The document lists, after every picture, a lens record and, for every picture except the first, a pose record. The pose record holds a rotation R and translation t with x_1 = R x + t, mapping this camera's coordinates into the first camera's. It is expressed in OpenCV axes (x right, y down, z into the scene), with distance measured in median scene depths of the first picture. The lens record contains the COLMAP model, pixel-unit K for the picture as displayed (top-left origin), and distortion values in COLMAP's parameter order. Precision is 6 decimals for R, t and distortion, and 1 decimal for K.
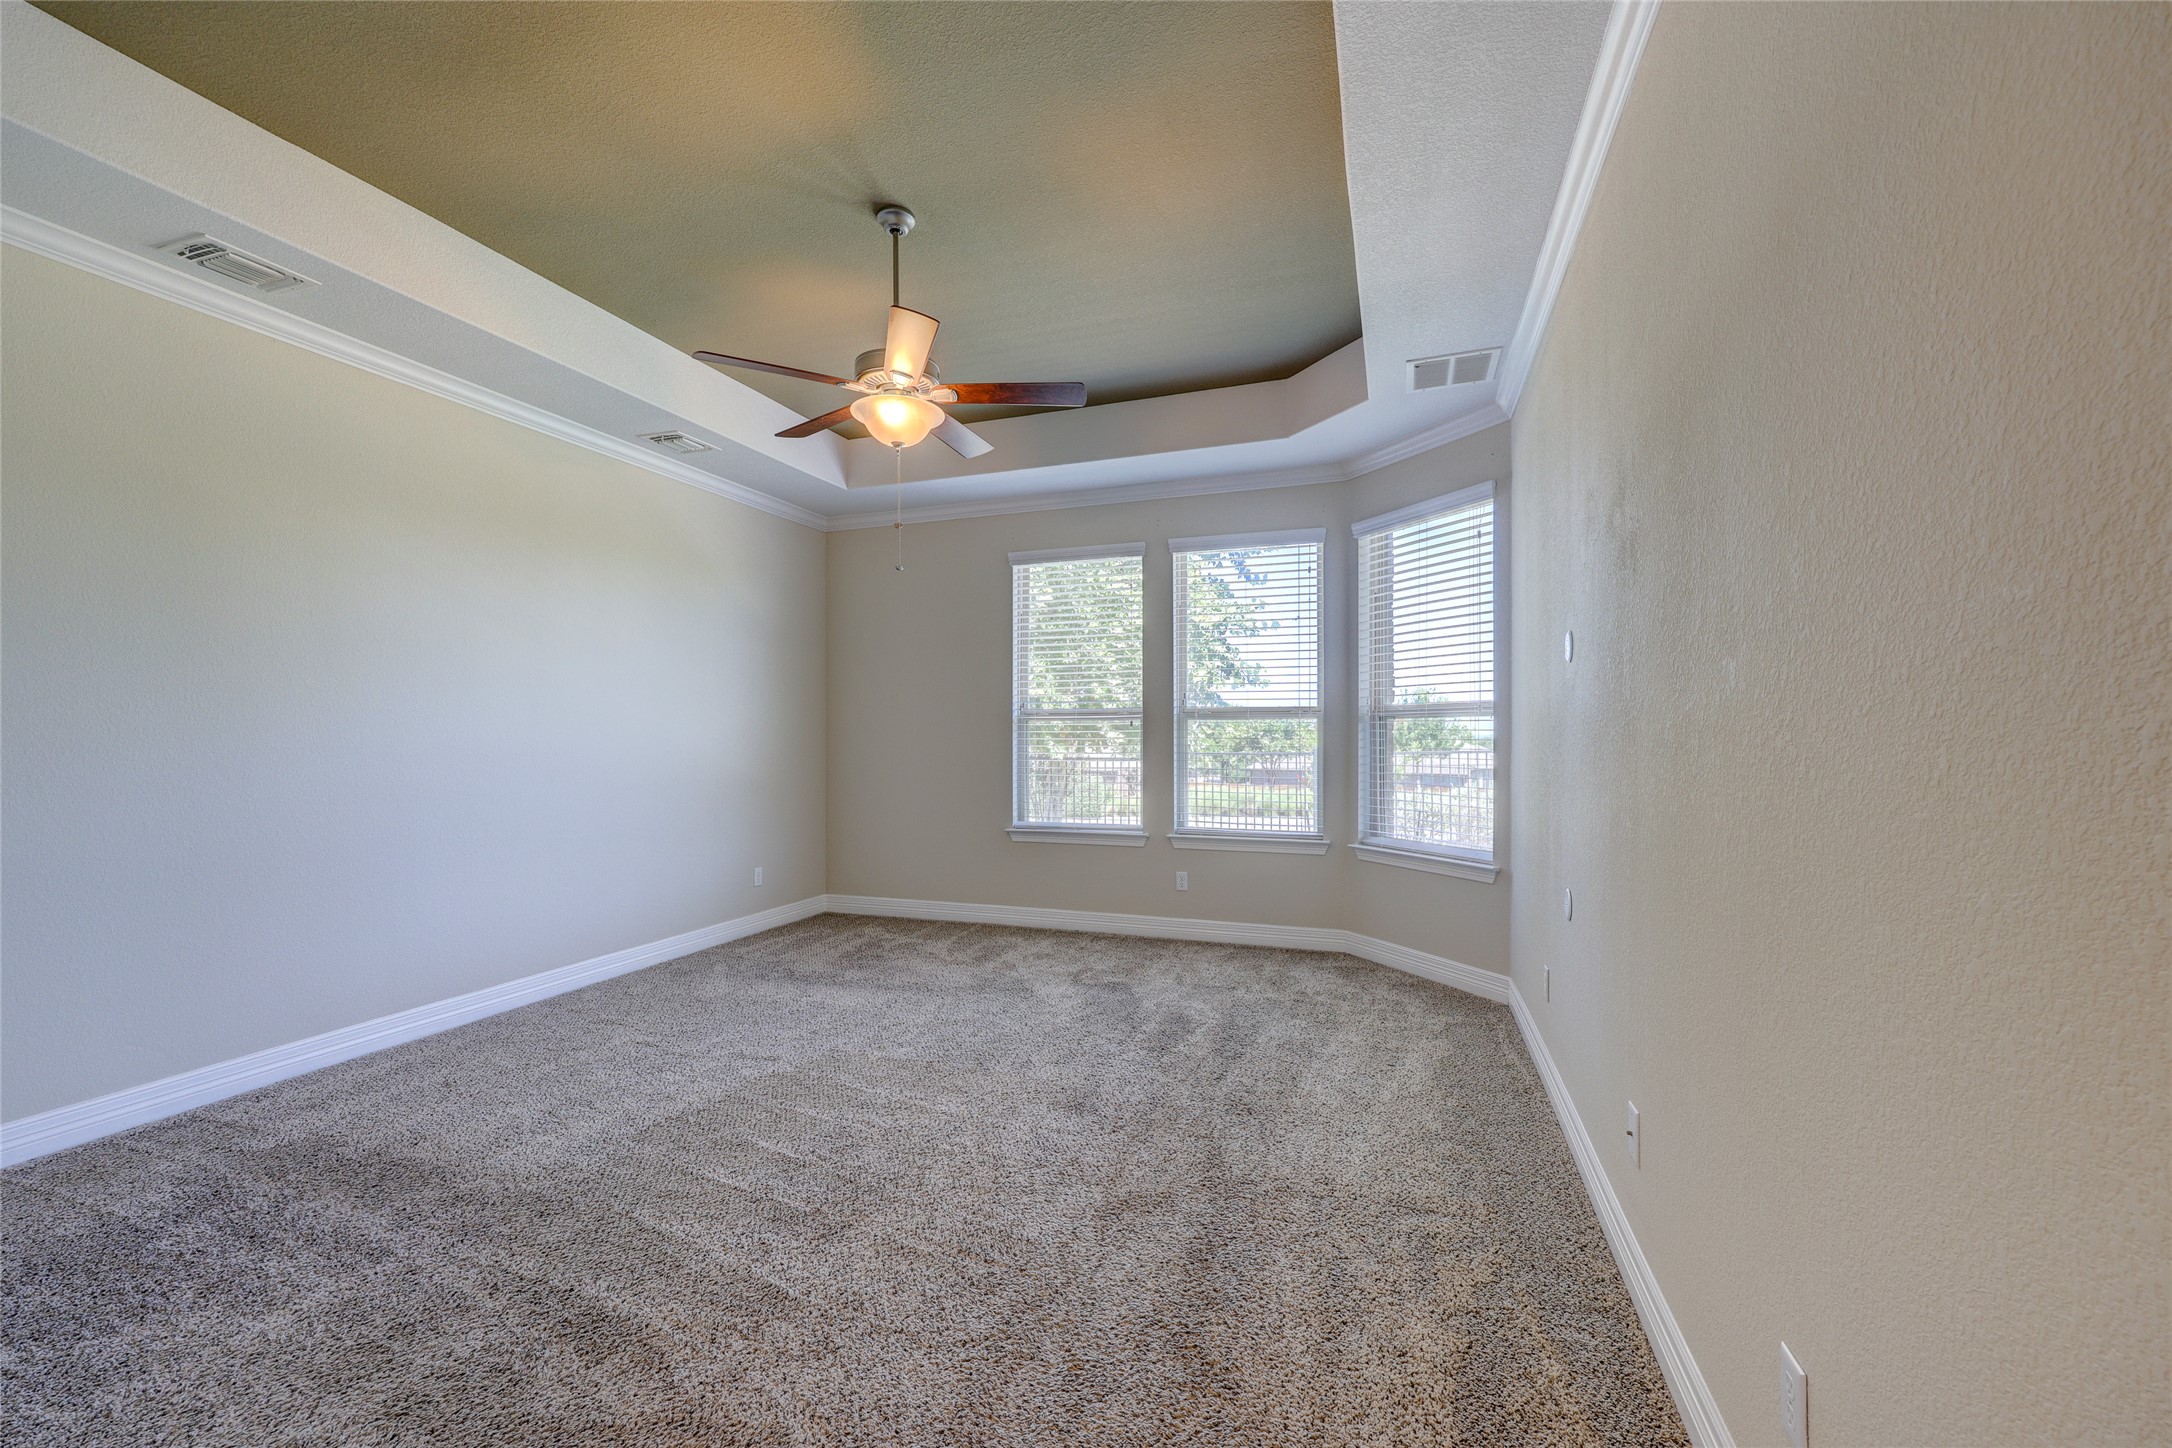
lens RADIAL K [[872.4, 0, 1086.0], [0, 872.4, 728.2], [0, 0, 1]] dist [-0.003416, -0.000079]
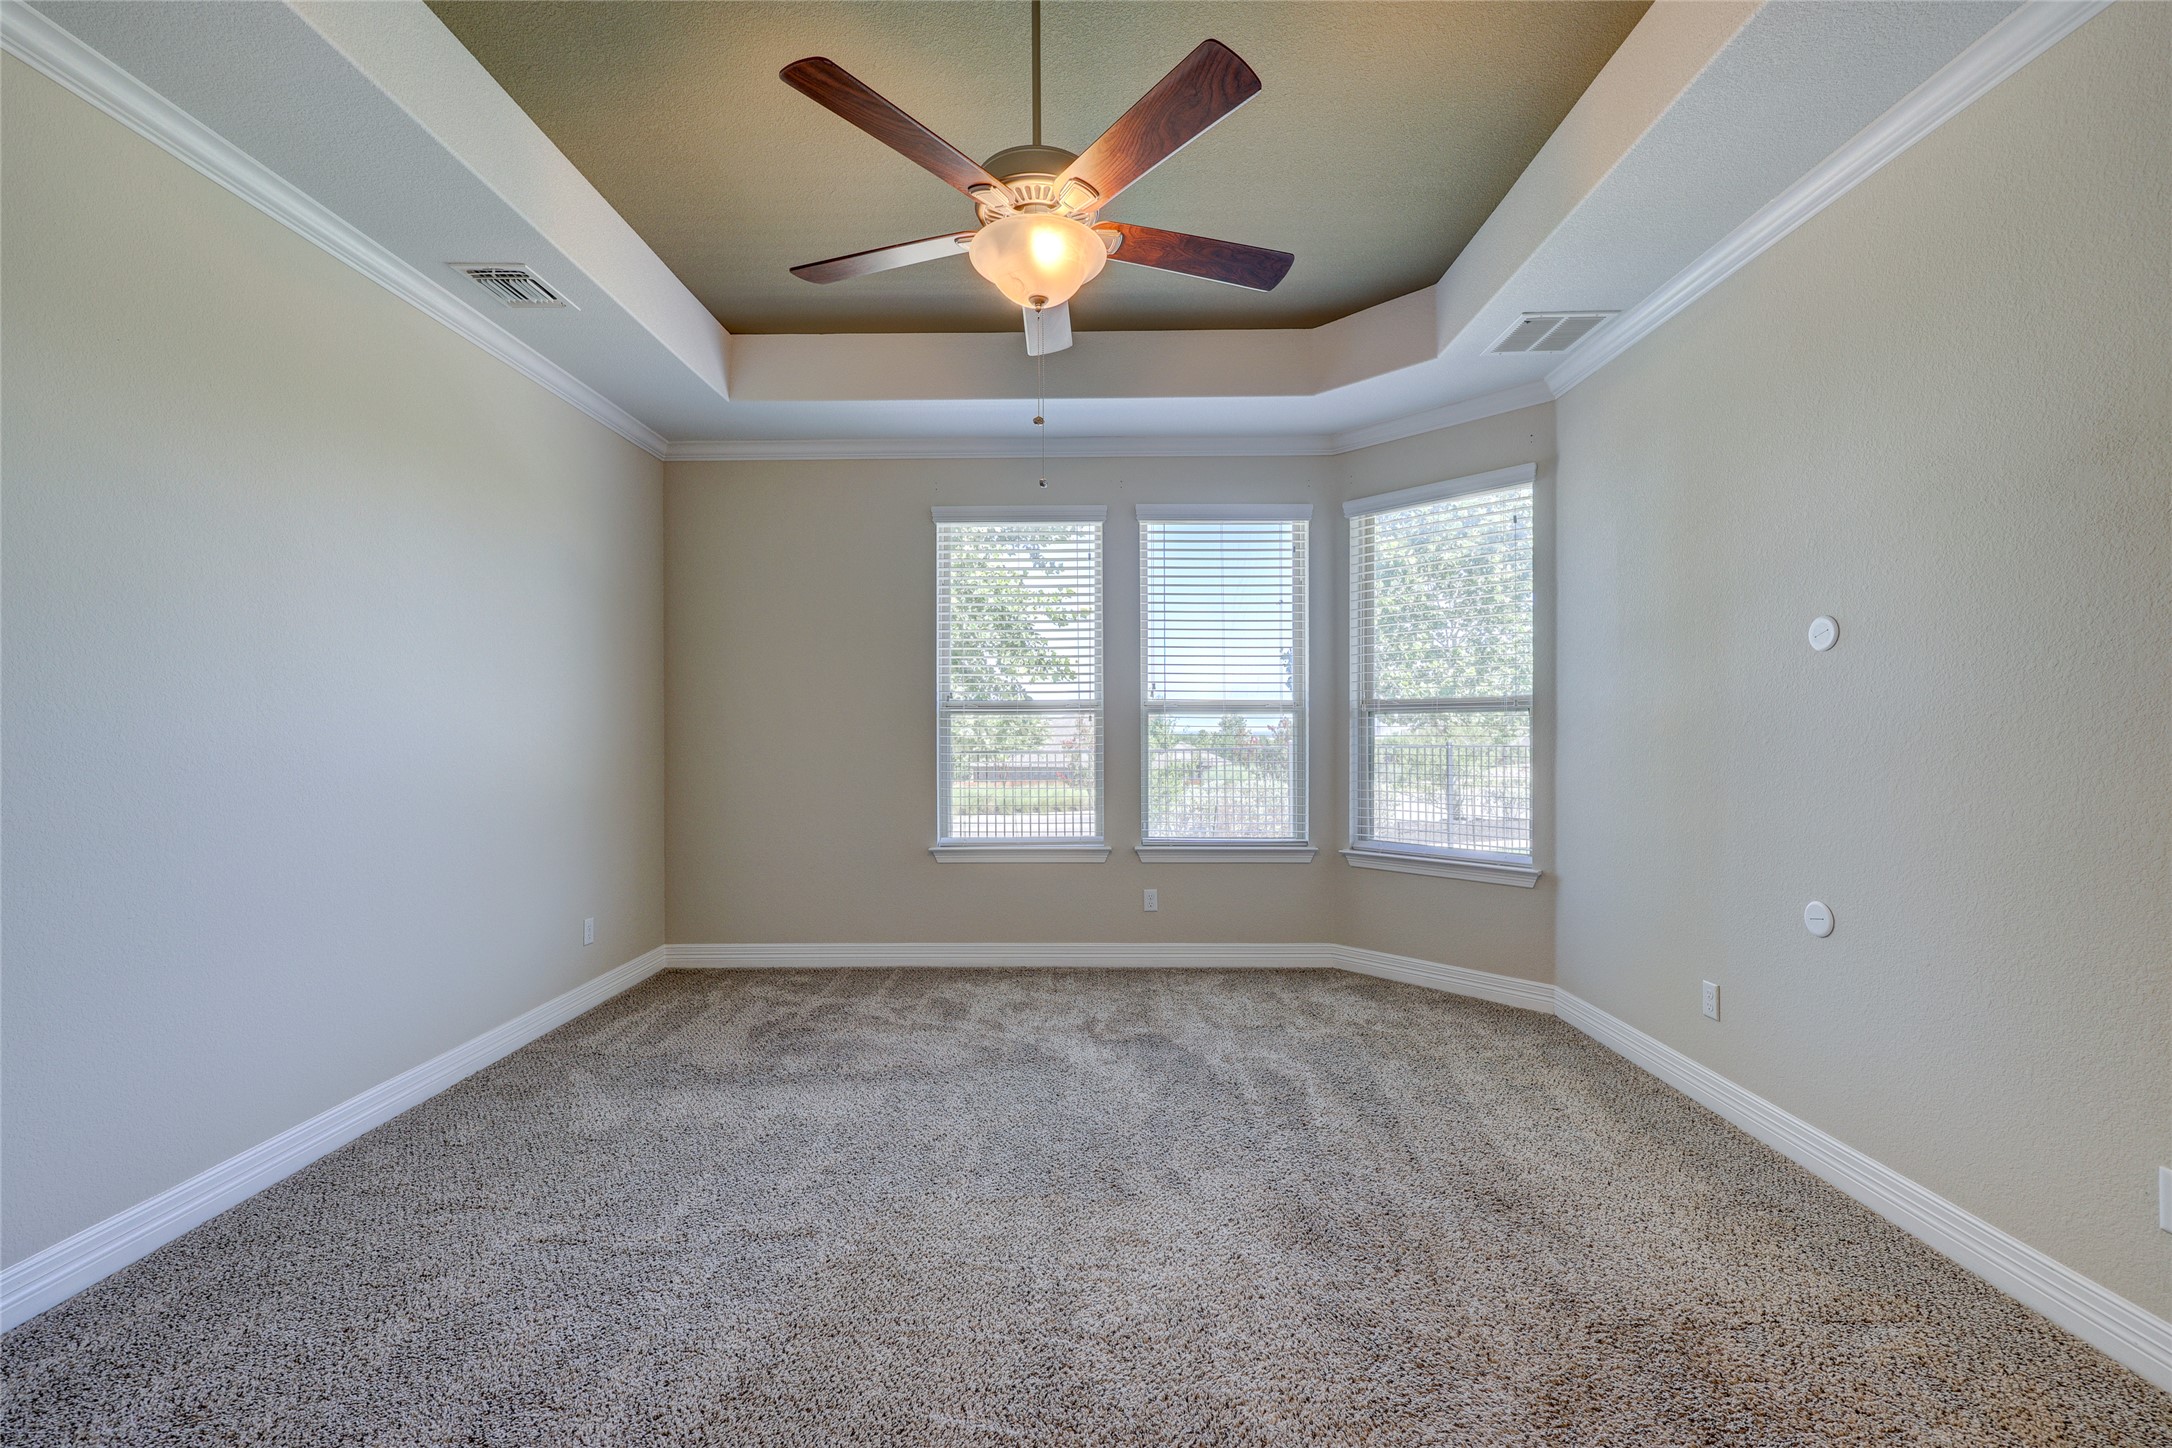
lens RADIAL K [[872.4, 0, 1085.6], [0, 872.4, 728.1], [0, 0, 1]] dist [-0.003416, -0.000079]
pose [[0.944907, 0.000751, 0.327337, -0.276581], [-0.002005, 0.999992, 0.003493, 0.001810], [-0.327332, -0.003957, 0.944901, 0.238931]]
